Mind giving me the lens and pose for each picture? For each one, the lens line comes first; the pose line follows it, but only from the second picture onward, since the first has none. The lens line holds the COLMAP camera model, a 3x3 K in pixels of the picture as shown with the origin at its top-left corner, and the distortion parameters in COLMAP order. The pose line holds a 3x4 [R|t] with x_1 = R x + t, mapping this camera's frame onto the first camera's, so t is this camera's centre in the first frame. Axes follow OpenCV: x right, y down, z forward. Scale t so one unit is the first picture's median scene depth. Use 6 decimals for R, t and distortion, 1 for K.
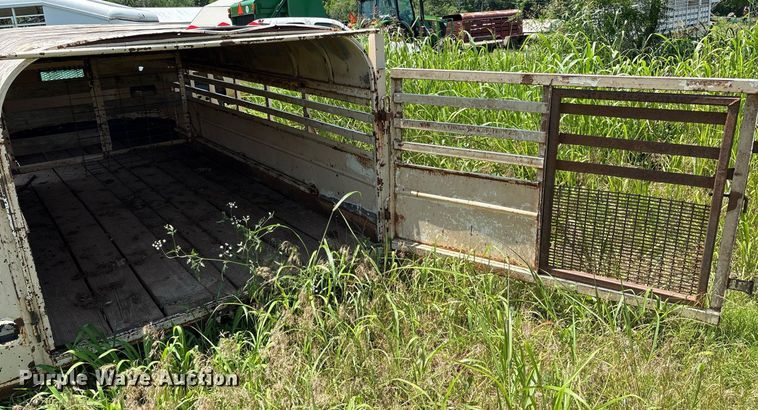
lens RADIAL K [[577.8, 0, 376.7], [0, 577.8, 195.1], [0, 0, 1]] dist [0.006519, -0.002156]
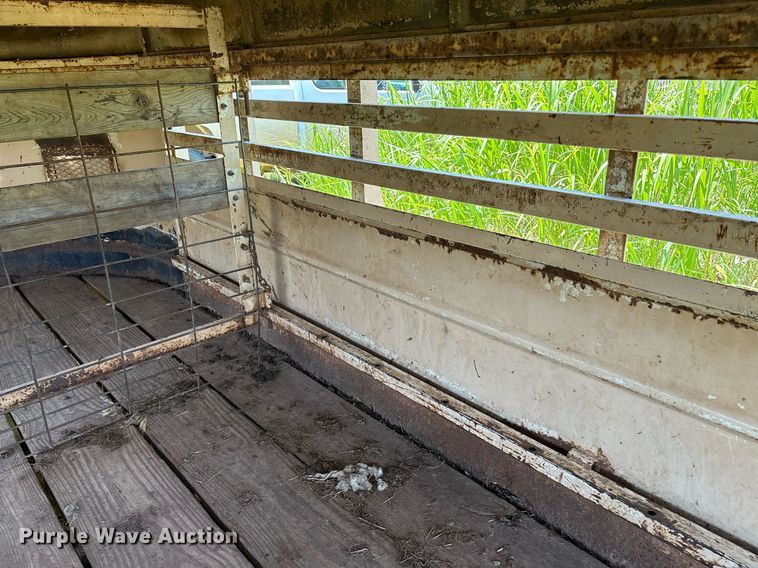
lens RADIAL K [[589.0, 0, 379.0], [0, 589.0, 284.0], [0, 0, 1]] dist [0.003282, -0.038884]
pose [[0.995962, -0.017502, 0.088050, -0.494385], [0.014157, 0.999159, 0.038480, -0.218702], [-0.088650, -0.037078, 0.995373, 1.202679]]
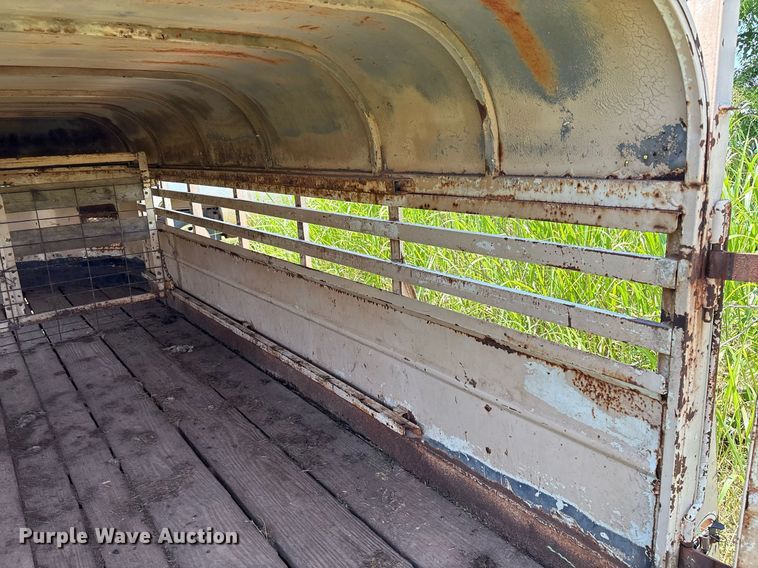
lens RADIAL K [[579.6, 0, 357.2], [0, 579.6, 281.1], [0, 0, 1]] dist [0.004531, -0.000692]
pose [[0.999601, -0.003806, -0.027996, -0.169274], [0.001510, 0.996665, -0.081583, -0.101841], [0.028213, 0.081508, 0.996273, 0.676520]]
